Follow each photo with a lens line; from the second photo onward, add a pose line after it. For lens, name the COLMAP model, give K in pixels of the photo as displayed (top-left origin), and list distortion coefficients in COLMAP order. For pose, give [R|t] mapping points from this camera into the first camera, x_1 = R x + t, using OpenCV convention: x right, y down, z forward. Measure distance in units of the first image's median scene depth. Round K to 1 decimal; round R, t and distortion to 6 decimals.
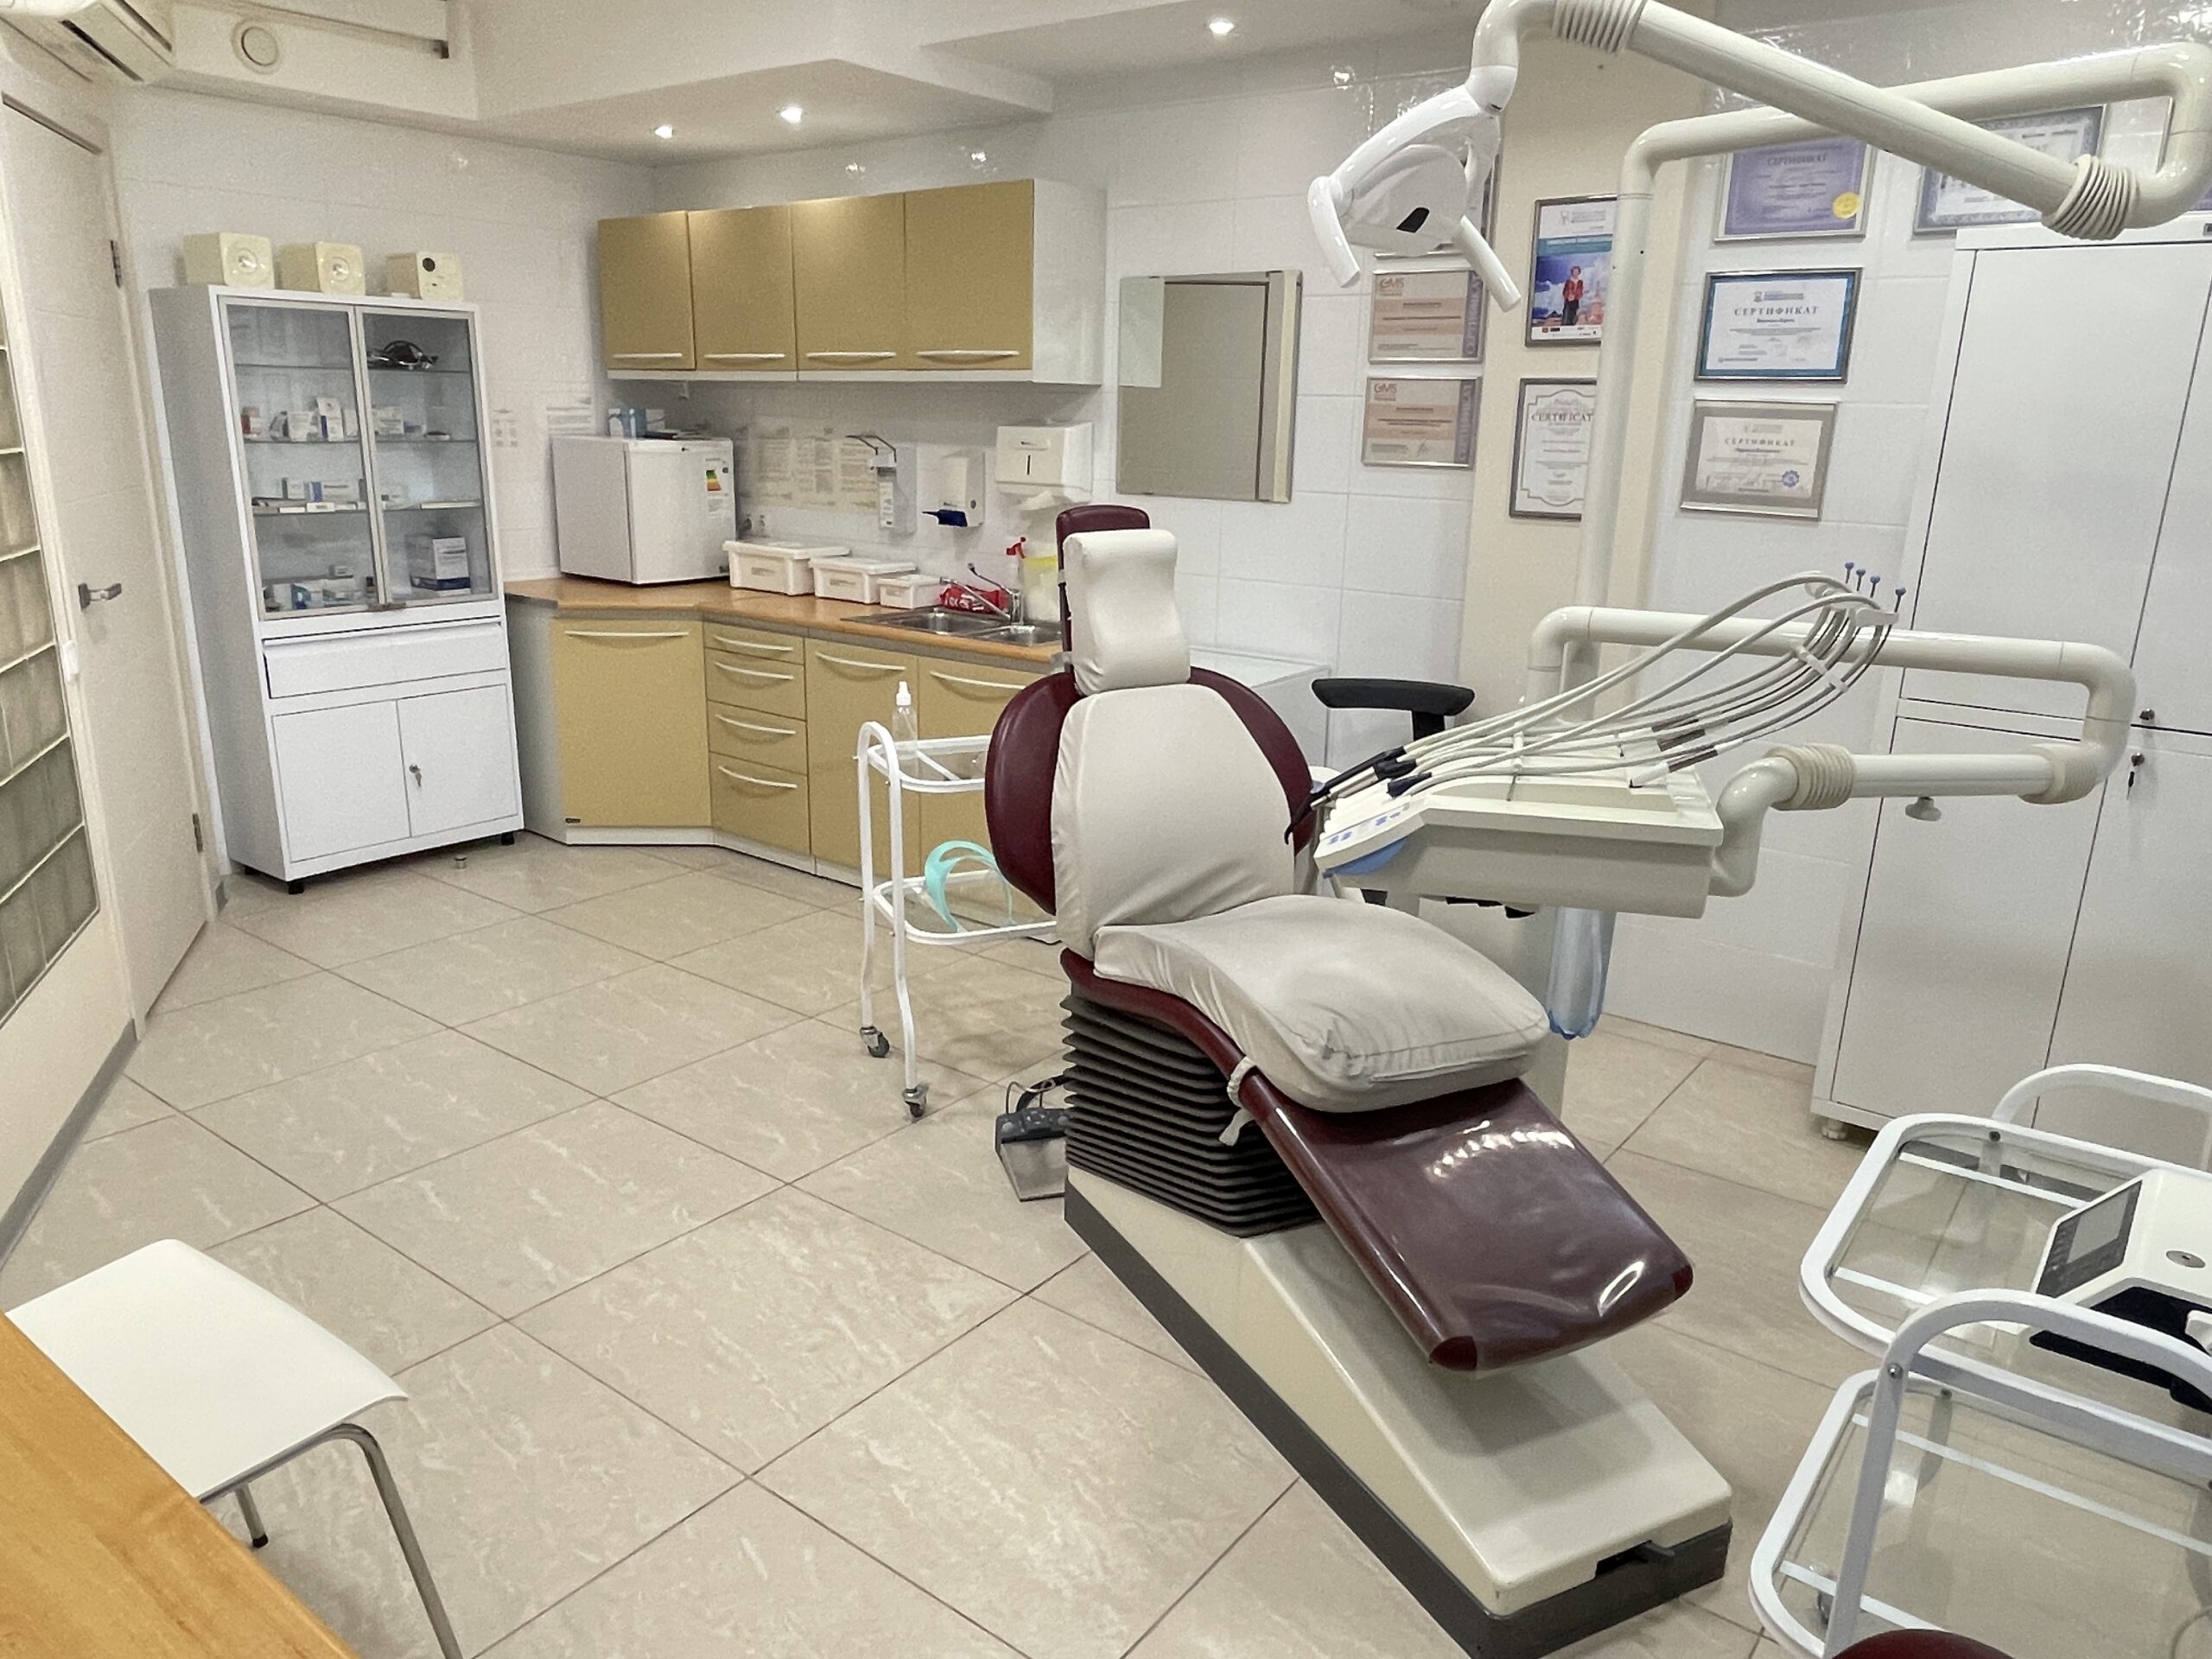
lens RADIAL K [[1487.4, 0, 1106.0], [0, 1487.4, 829.5], [0, 0, 1]] dist [0.003102, -0.000789]
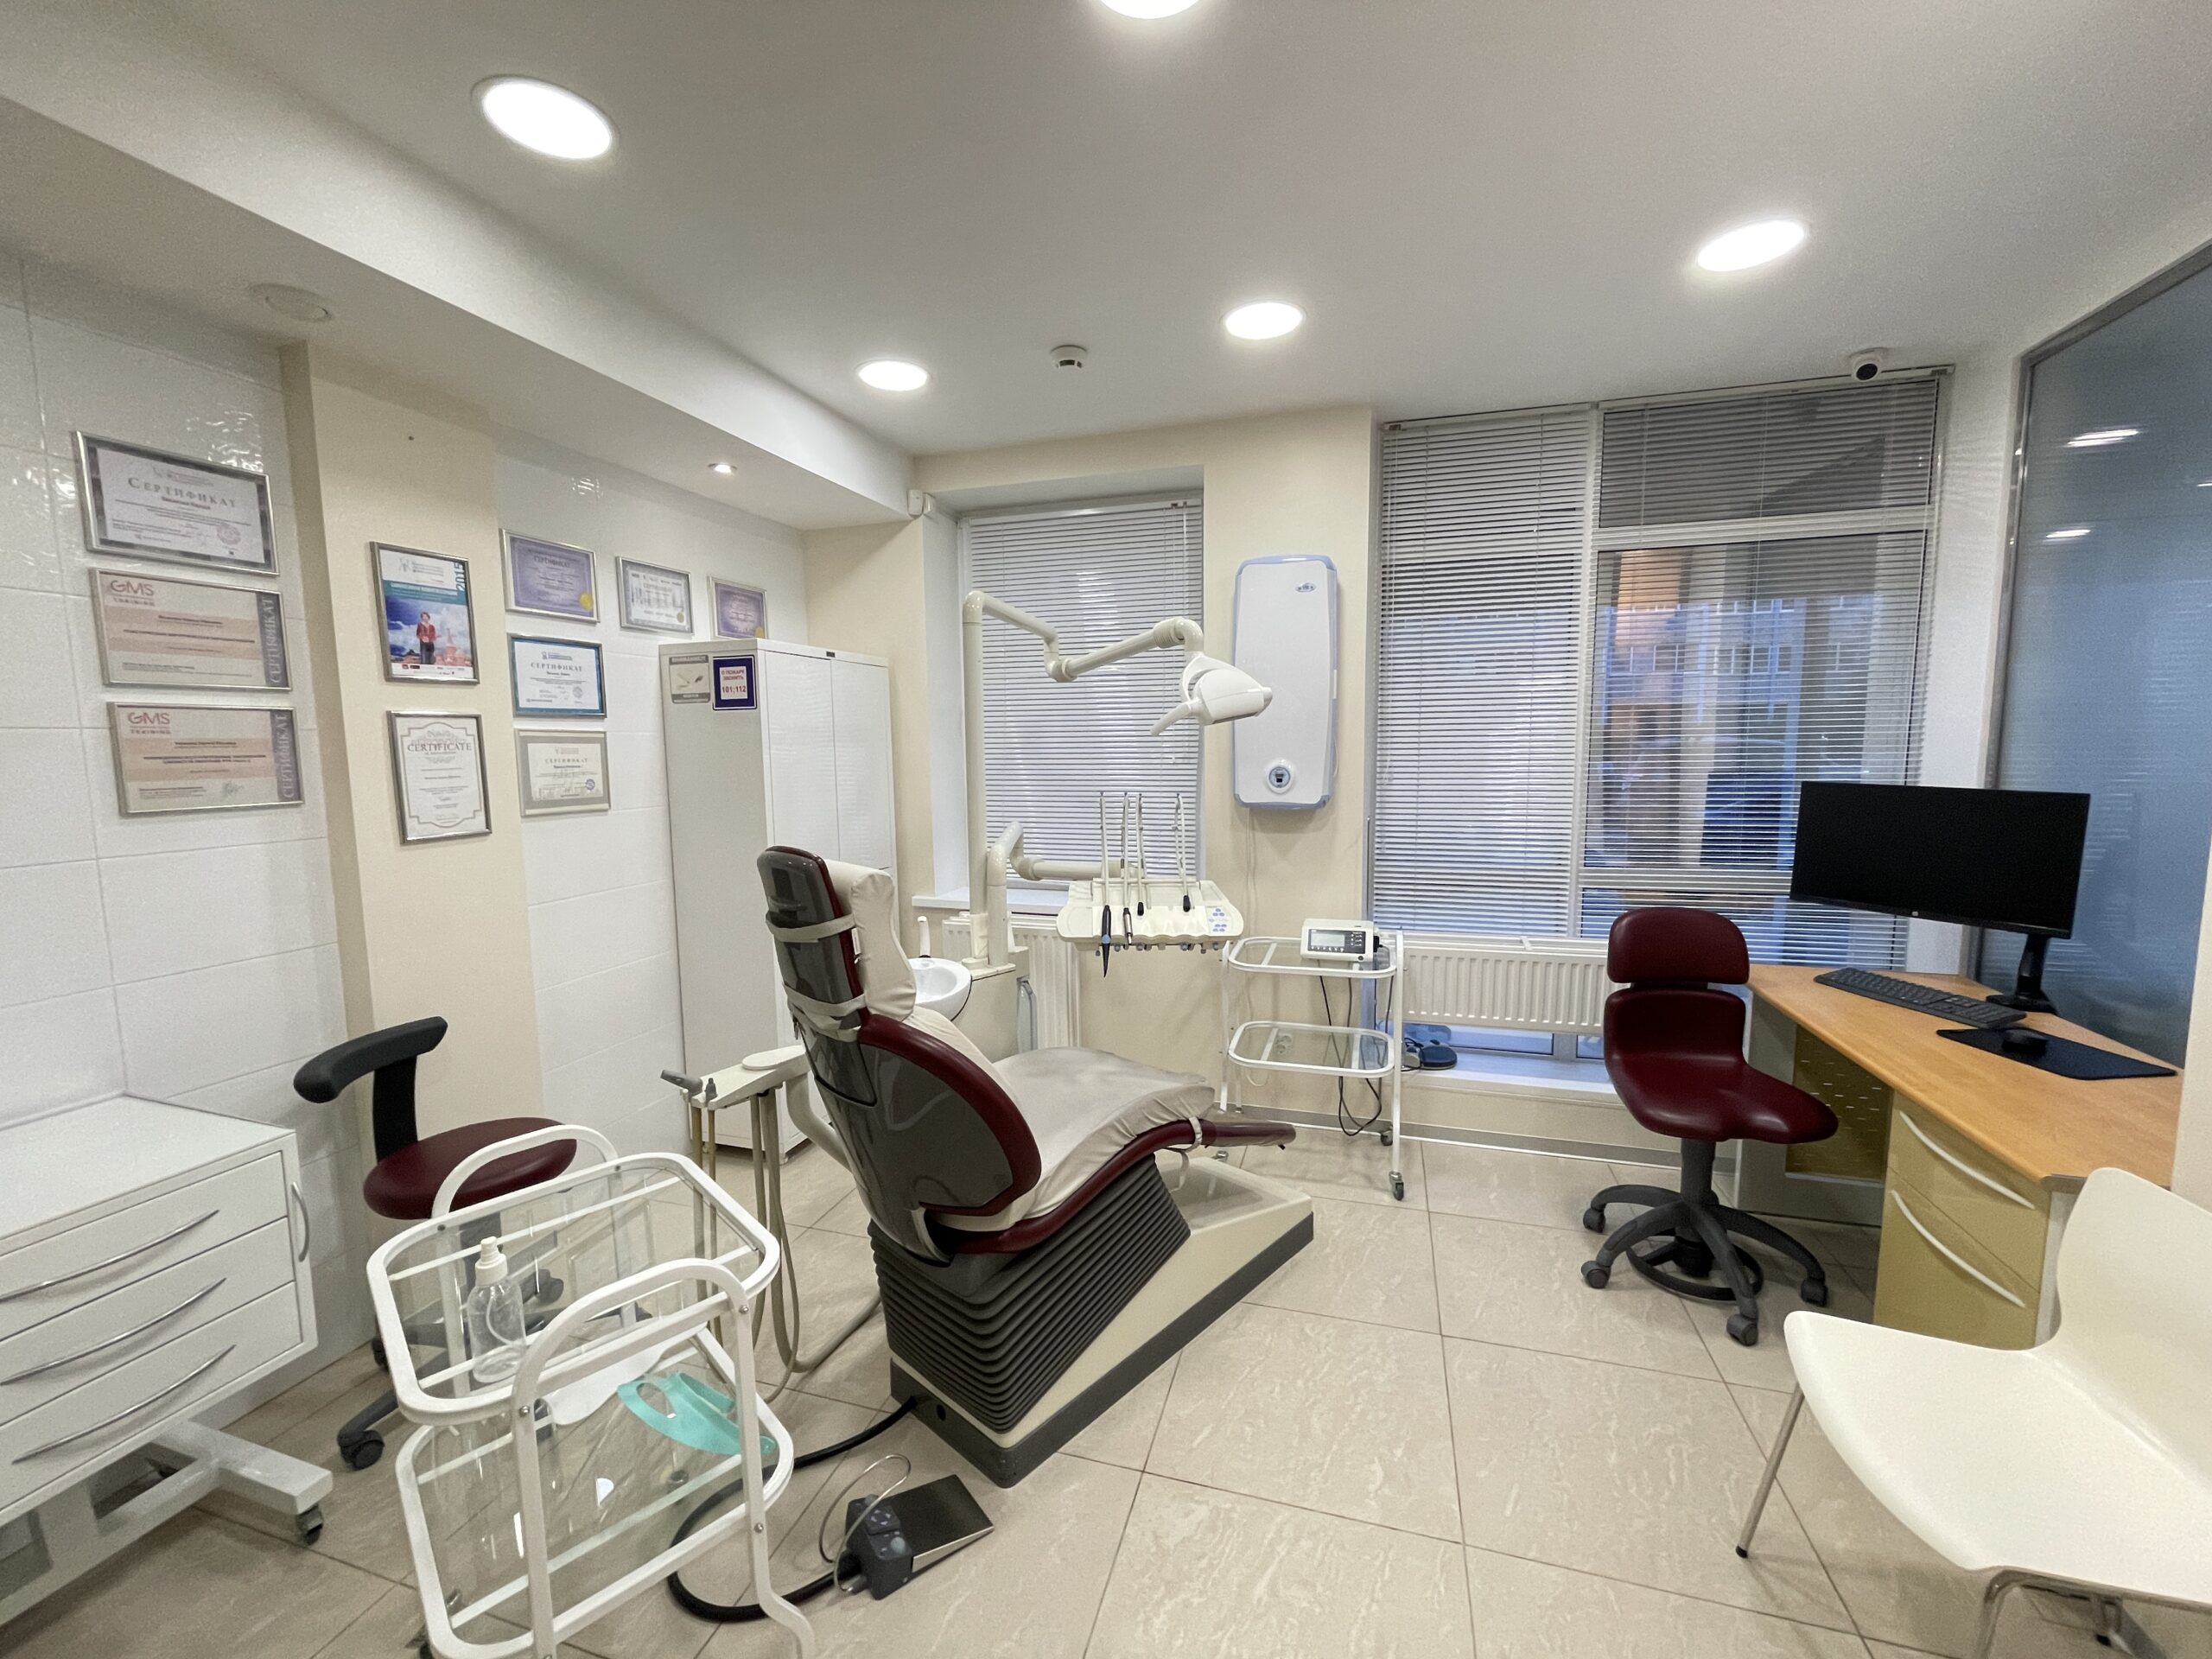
lens RADIAL K [[895.7, 0, 1106.0], [0, 895.7, 829.5], [0, 0, 1]] dist [-0.001308, -0.000139]
pose [[-0.340538, -0.116033, 0.933043, -0.471920], [0.253073, 0.944422, 0.209814, -0.238627], [-0.905532, 0.307578, -0.292247, 0.784498]]
